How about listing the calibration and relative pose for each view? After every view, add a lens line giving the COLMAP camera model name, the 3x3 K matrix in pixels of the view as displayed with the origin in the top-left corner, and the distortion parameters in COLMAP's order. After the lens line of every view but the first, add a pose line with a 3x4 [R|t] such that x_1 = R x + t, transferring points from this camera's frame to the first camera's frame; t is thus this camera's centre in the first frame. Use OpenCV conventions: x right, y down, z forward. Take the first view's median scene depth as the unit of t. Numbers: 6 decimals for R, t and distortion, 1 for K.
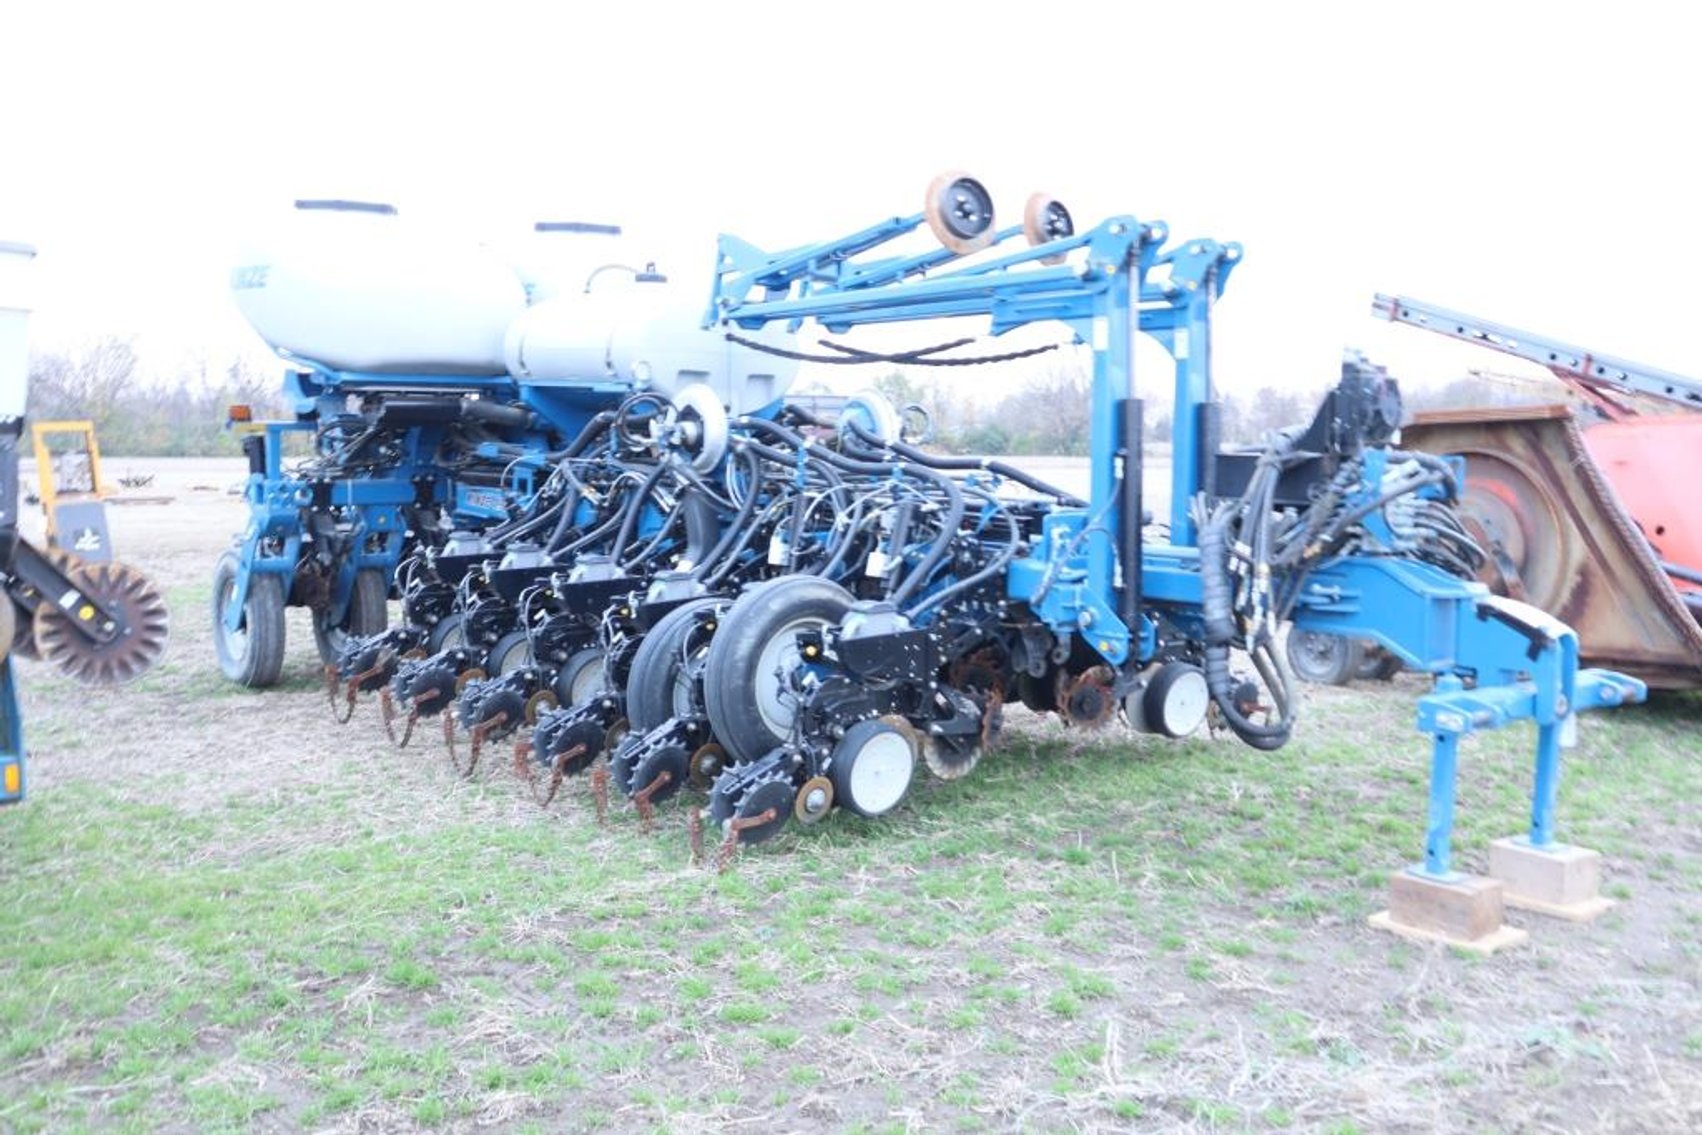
lens RADIAL K [[1641.3, 0, 851.0], [0, 1641.3, 567.5], [0, 0, 1]] dist [-0.024431, -0.004629]
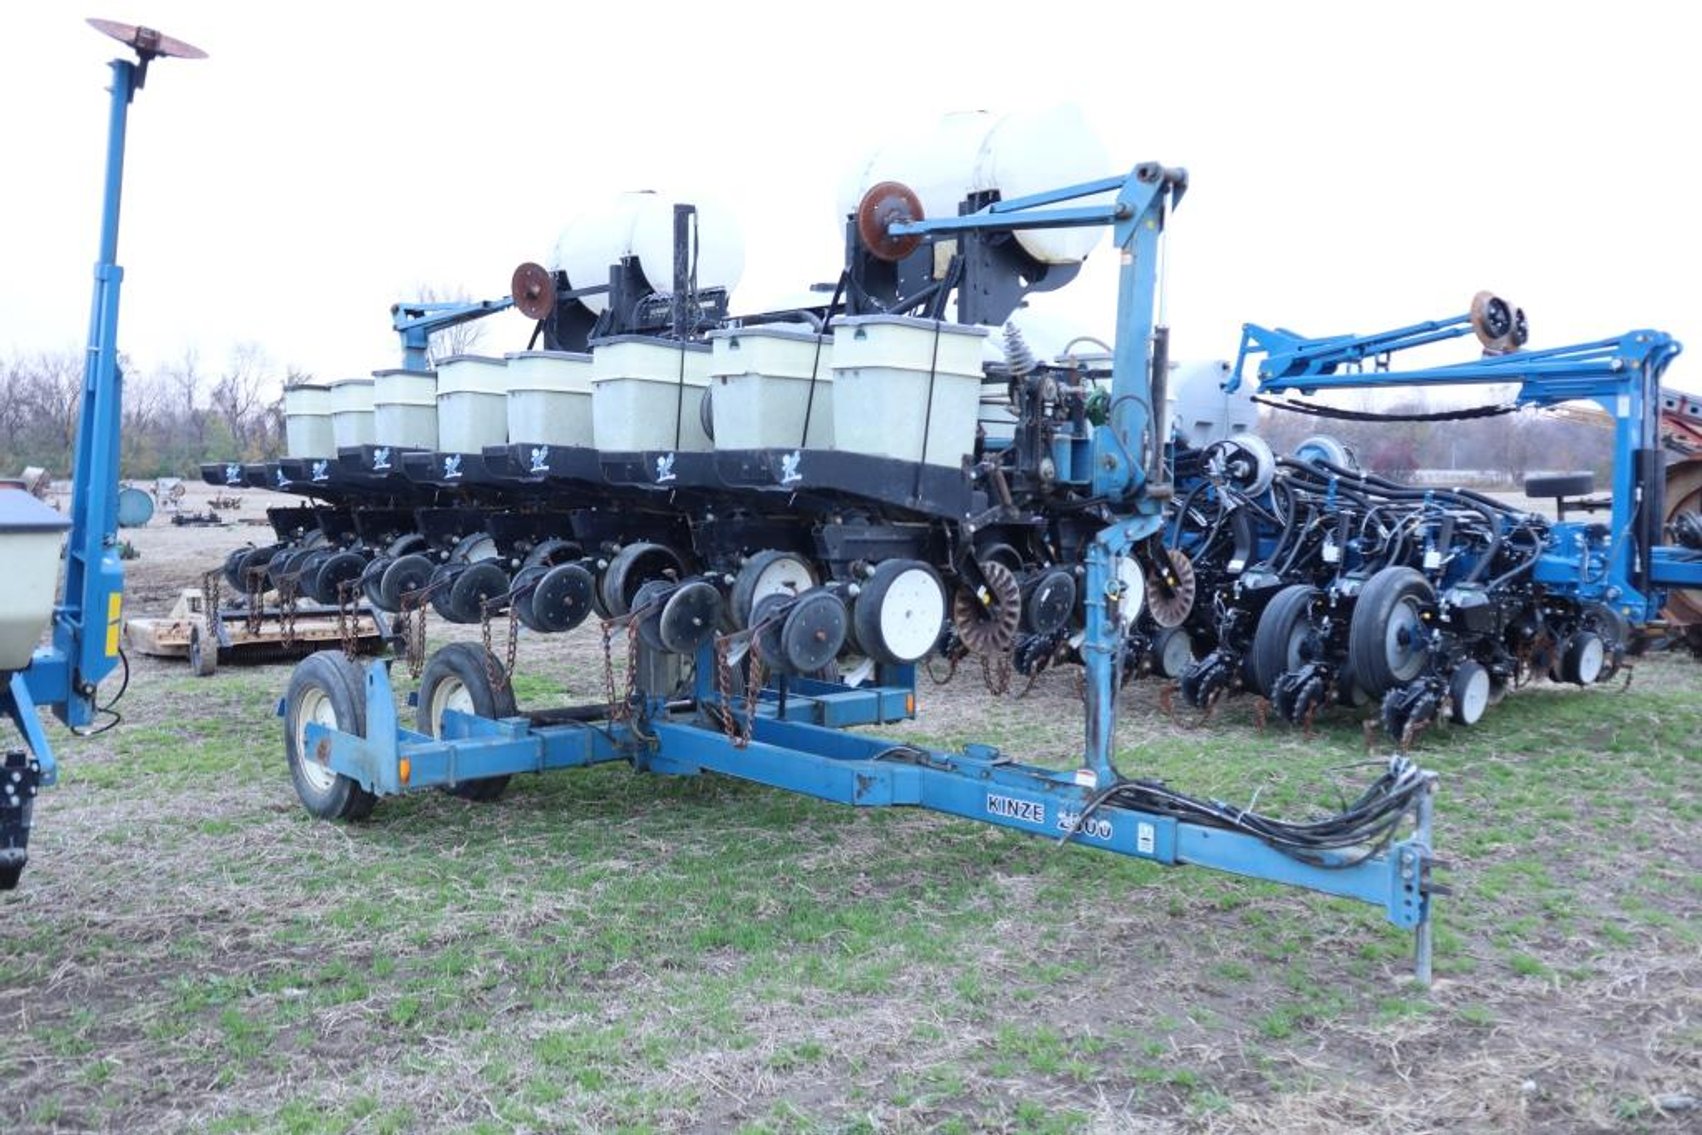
lens RADIAL K [[1641.3, 0, 851.0], [0, 1641.3, 567.5], [0, 0, 1]] dist [-0.024431, -0.004629]
pose [[0.999146, -0.002173, 0.041268, -0.590772], [0.002753, 0.999898, -0.014003, 0.025174], [-0.041233, 0.014104, 0.999050, -0.455891]]
